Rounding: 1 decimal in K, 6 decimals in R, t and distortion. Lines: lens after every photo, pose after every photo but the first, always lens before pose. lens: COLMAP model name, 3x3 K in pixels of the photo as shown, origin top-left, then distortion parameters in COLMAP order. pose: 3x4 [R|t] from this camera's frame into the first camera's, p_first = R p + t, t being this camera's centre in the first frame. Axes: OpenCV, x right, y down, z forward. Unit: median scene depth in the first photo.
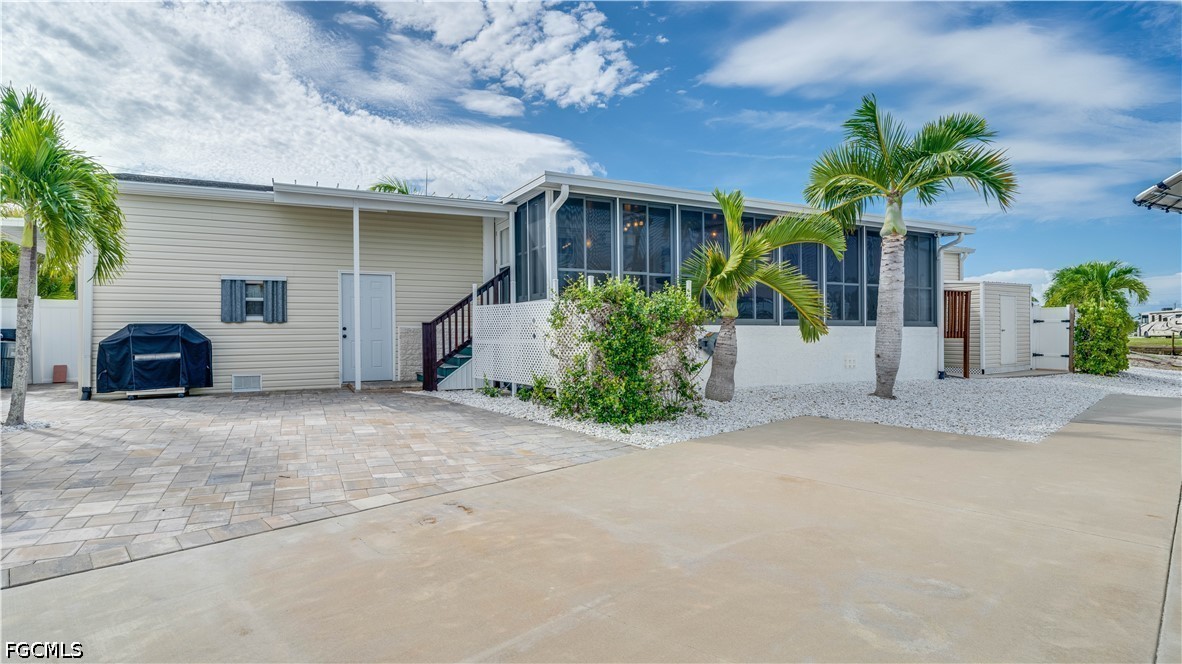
lens RADIAL K [[608.0, 0, 590.0], [0, 608.0, 334.5], [0, 0, 1]] dist [-0.004711, -0.000378]
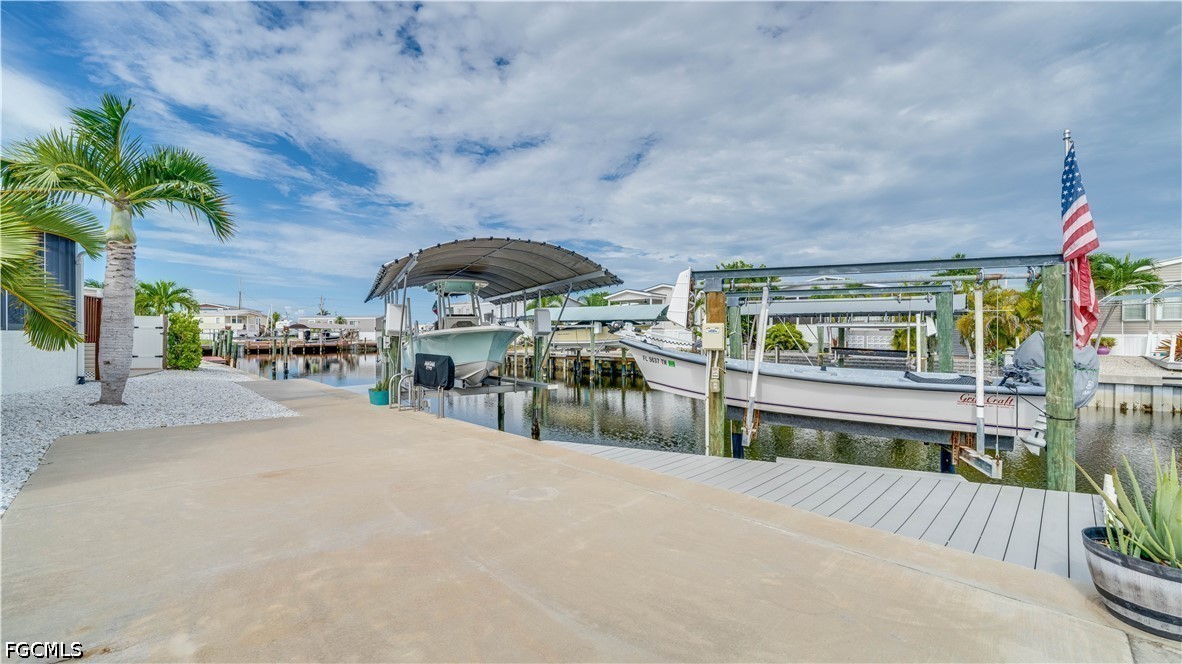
lens RADIAL K [[481.3, 0, 588.2], [0, 481.3, 332.9], [0, 0, 1]] dist [-0.003281, 0.000150]
pose [[-0.017920, 0.010669, 0.999782, -0.684546], [-0.002826, 0.999939, -0.010721, -0.014191], [-0.999835, -0.003018, -0.017889, 0.544637]]
